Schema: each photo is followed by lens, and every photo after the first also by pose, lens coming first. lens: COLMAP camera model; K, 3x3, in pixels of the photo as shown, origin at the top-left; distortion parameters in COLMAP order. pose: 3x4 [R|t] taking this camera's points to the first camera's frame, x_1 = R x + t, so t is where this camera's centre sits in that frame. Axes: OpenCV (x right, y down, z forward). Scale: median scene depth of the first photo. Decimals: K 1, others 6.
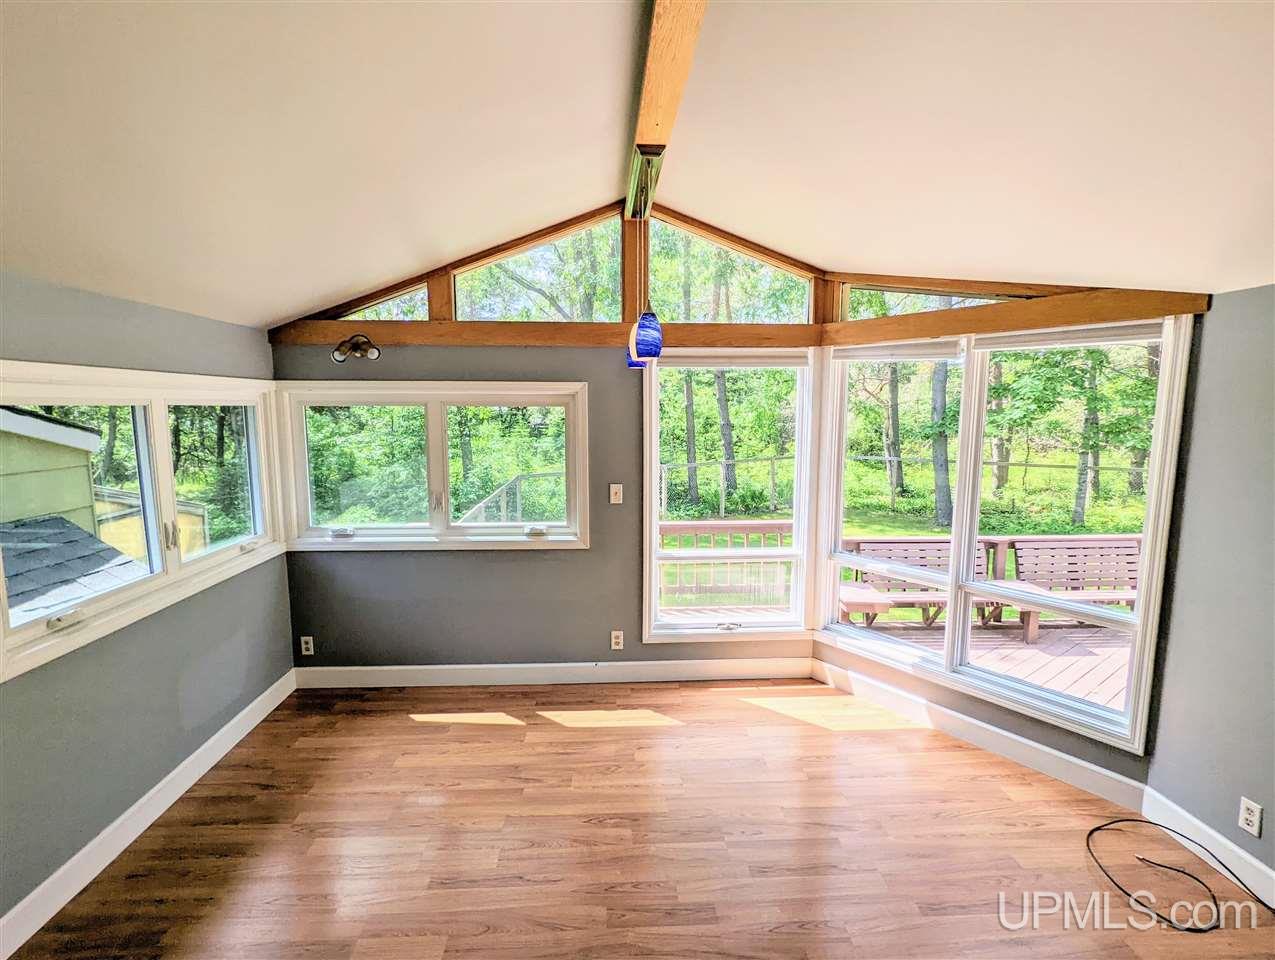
lens RADIAL K [[620.8, 0, 637.5], [0, 620.8, 480.0], [0, 0, 1]] dist [0.002895, -0.001463]
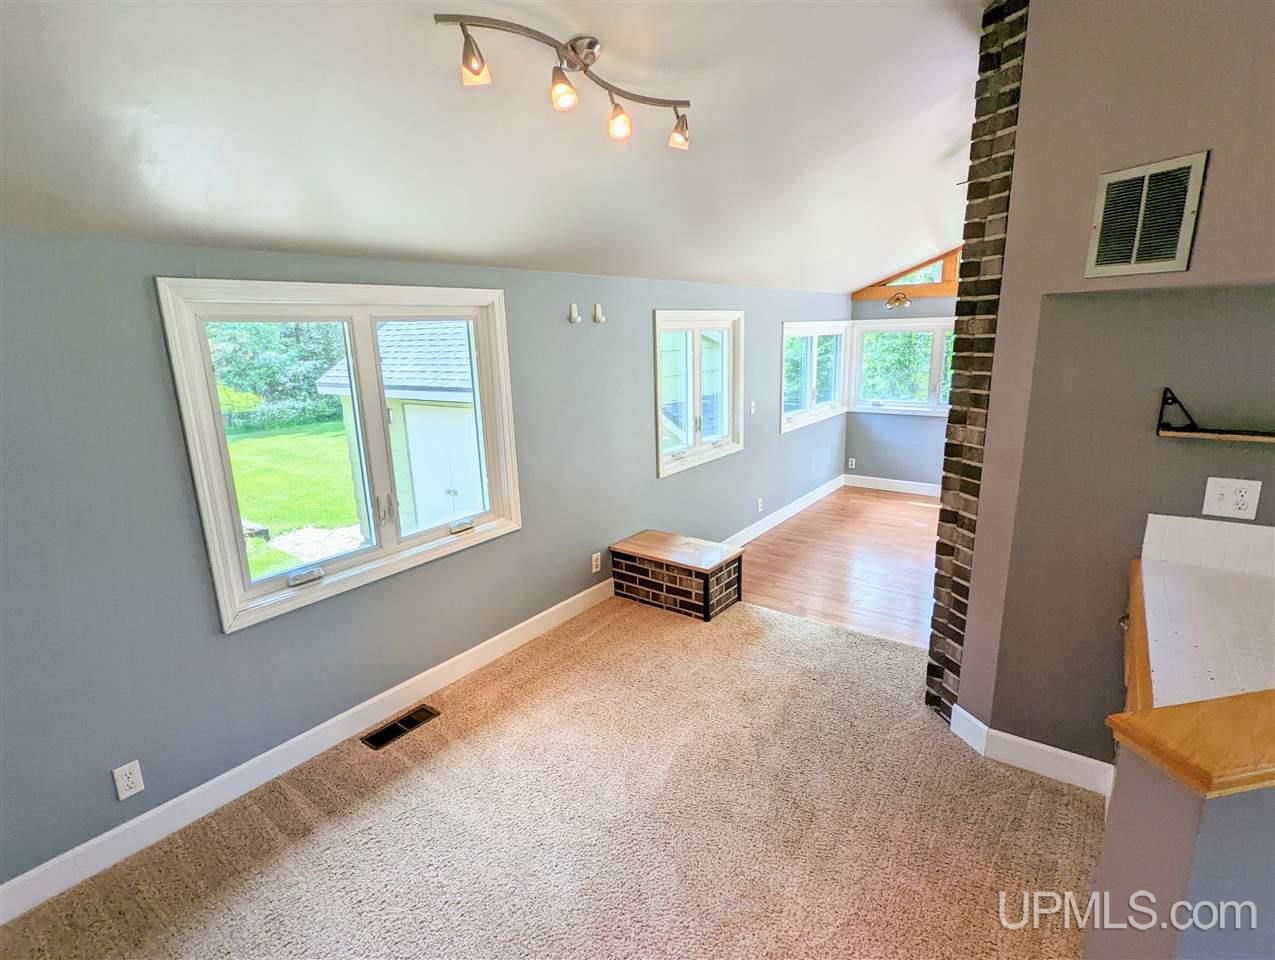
lens RADIAL K [[620.8, 0, 637.5], [0, 620.8, 480.0], [0, 0, 1]] dist [0.002895, -0.001463]
pose [[0.799534, 0.124904, -0.587490, 0.073475], [-0.052966, 0.988989, 0.138183, 0.096165], [0.598281, -0.079365, 0.797346, -0.952164]]
